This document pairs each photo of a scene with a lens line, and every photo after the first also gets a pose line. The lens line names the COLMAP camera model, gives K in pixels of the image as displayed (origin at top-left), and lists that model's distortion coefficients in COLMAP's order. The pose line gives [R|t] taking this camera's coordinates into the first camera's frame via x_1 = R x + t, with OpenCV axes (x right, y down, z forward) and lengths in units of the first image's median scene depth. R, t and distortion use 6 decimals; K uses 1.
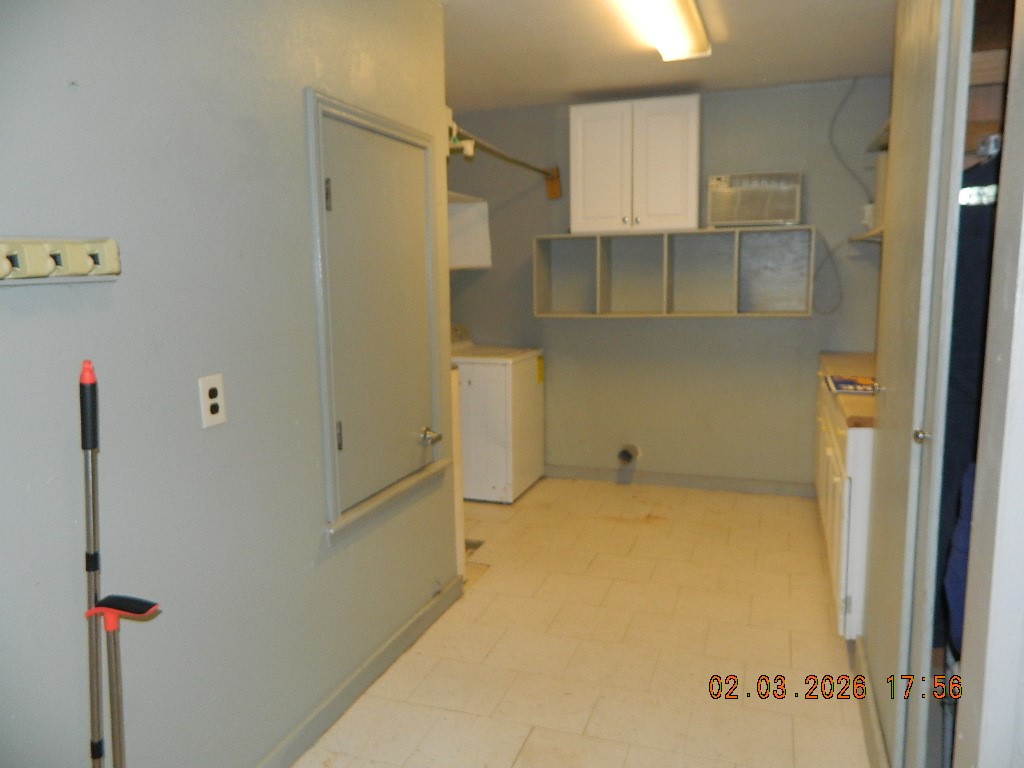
lens RADIAL K [[767.3, 0, 511.5], [0, 767.3, 381.3], [0, 0, 1]] dist [0.015393, -0.004249]
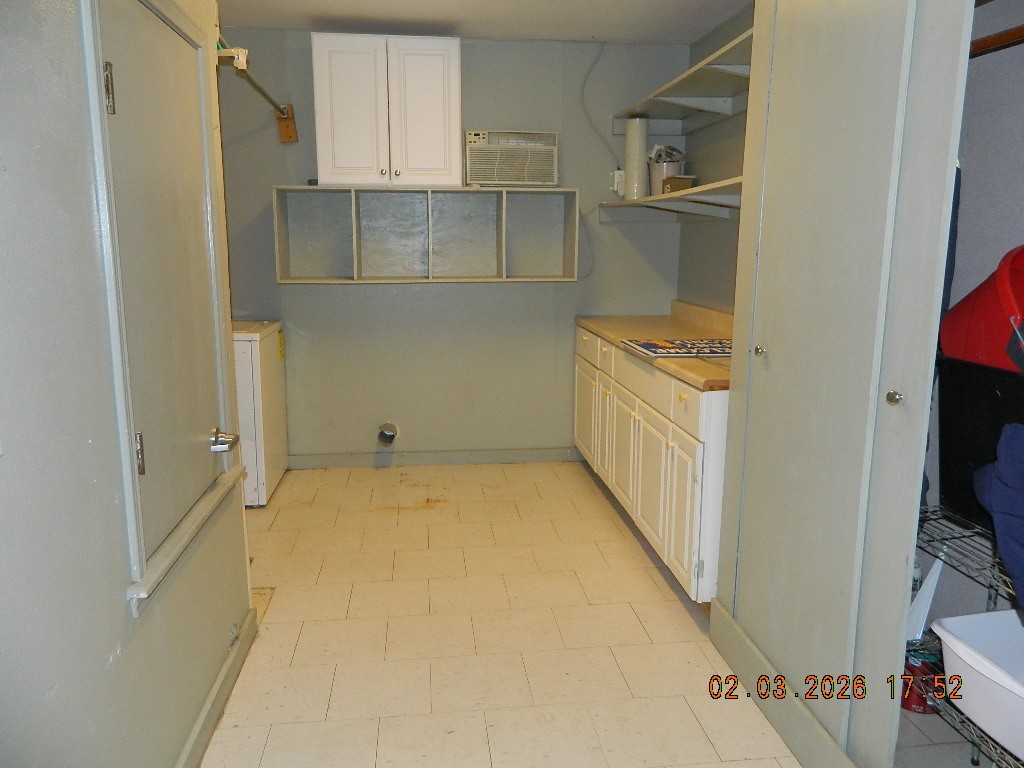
lens RADIAL K [[767.3, 0, 511.8], [0, 767.3, 383.5], [0, 0, 1]] dist [0.015393, -0.004249]
pose [[0.898112, -0.061923, 0.435385, -0.120538], [0.043980, 0.997721, 0.051180, -0.006249], [-0.437562, -0.026817, 0.898788, 0.134231]]
